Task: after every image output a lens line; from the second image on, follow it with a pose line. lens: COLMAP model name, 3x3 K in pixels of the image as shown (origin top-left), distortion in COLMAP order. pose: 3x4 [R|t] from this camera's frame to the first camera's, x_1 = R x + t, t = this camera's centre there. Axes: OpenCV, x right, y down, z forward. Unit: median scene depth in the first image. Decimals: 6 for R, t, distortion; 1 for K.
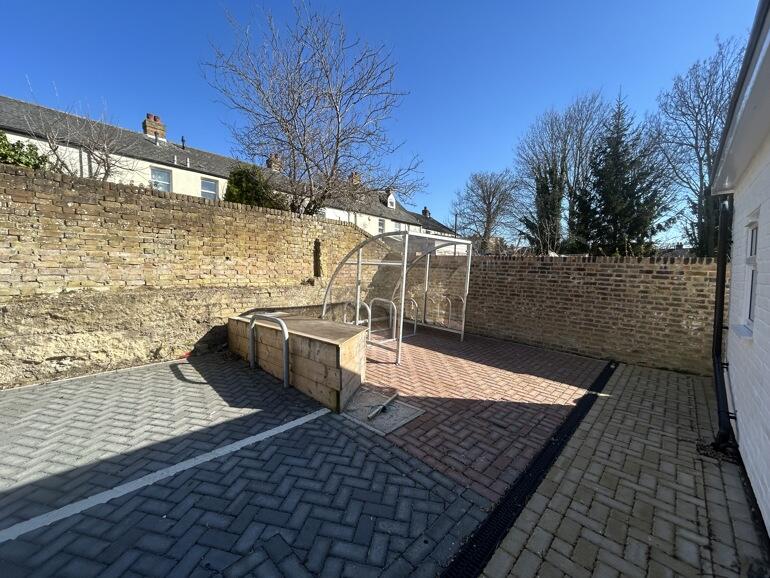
lens RADIAL K [[312.6, 0, 383.8], [0, 312.6, 286.6], [0, 0, 1]] dist [-0.004405, -0.001646]
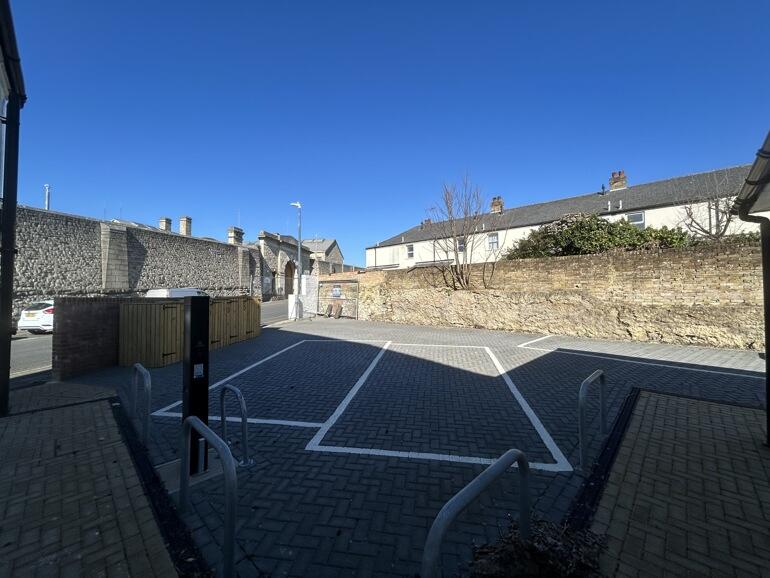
lens RADIAL K [[312.6, 0, 383.5], [0, 312.6, 289.7], [0, 0, 1]] dist [-0.004405, -0.001646]
pose [[-0.019688, -0.027271, -0.999434, 0.967453], [-0.044312, 0.998669, -0.026377, 0.059694], [0.998824, 0.043768, -0.020870, -0.922314]]
